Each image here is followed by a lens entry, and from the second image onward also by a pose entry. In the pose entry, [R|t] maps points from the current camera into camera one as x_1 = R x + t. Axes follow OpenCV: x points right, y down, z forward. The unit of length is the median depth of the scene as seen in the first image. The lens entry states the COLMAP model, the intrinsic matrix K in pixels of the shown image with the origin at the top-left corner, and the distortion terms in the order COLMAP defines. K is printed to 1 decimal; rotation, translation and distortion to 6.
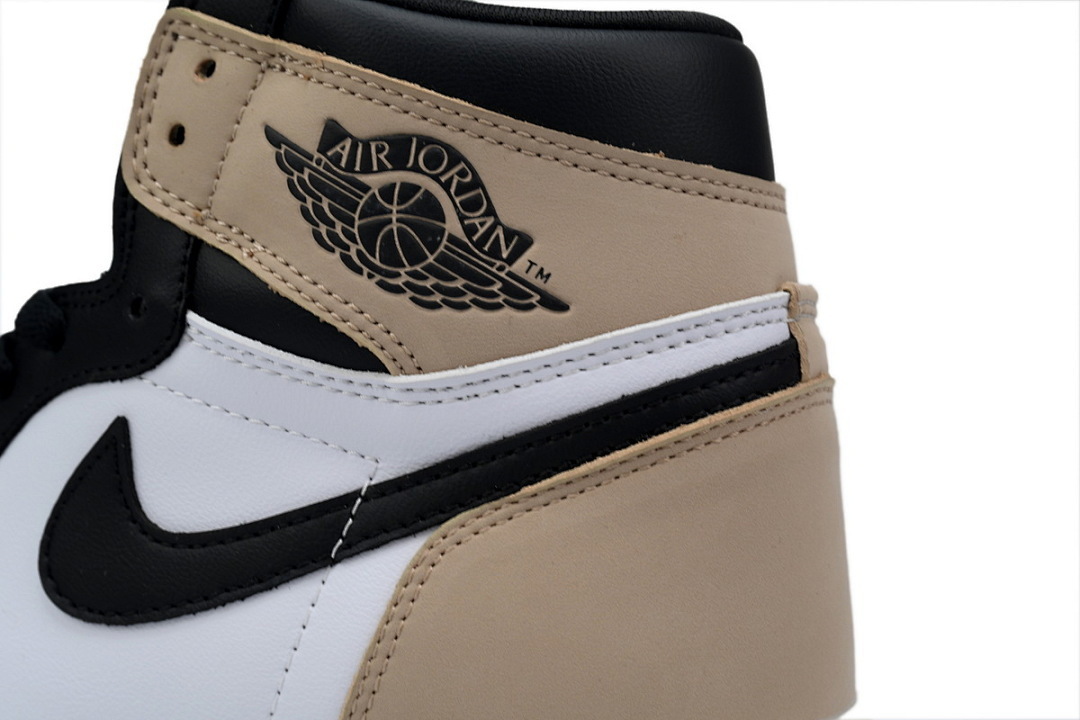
lens RADIAL K [[1797.3, 0, 540.3], [0, 1797.3, 364.2], [0, 0, 1]] dist [0.057789, 0.000000]
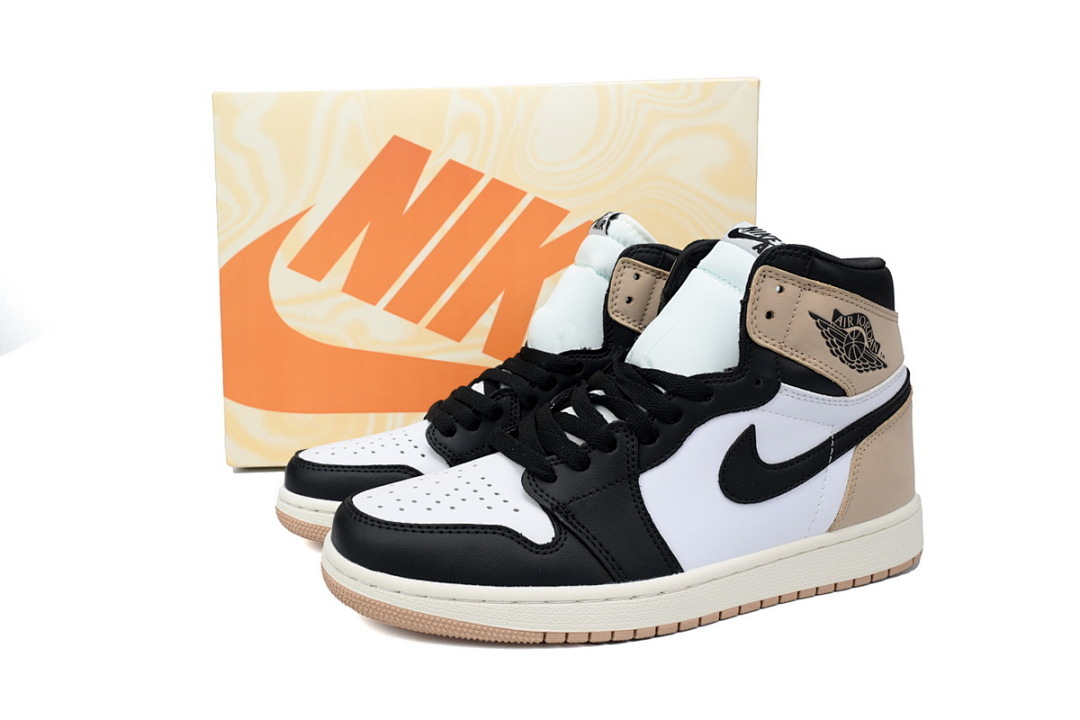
lens RADIAL K [[917.5, 0, 539.7], [0, 917.5, 356.6], [0, 0, 1]] dist [0.015987, 0.010720]
pose [[0.767851, -0.121181, 0.629063, -1.371236], [0.044086, 0.989614, 0.136824, -0.278698], [-0.639110, -0.077327, 0.765219, 0.203376]]
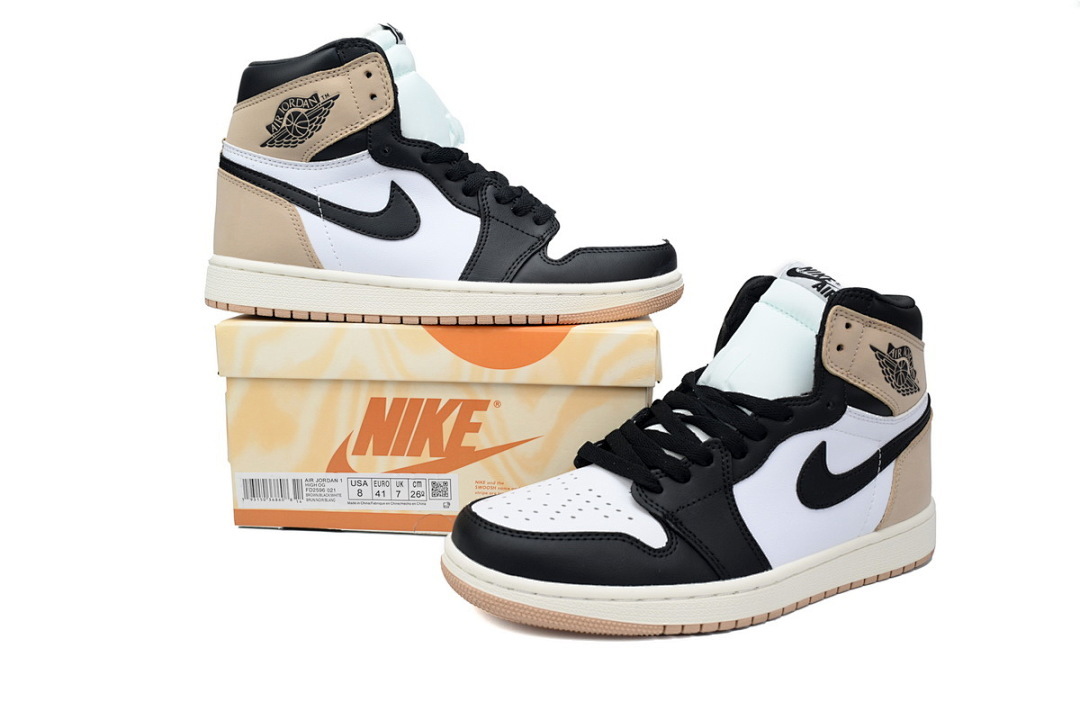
lens RADIAL K [[917.5, 0, 539.8], [0, 917.5, 353.8], [0, 0, 1]] dist [0.015987, 0.010720]
pose [[0.664776, -0.119962, 0.737348, -1.777333], [0.011276, 0.988521, 0.150660, -0.376410], [-0.746958, -0.091841, 0.658497, 0.376087]]
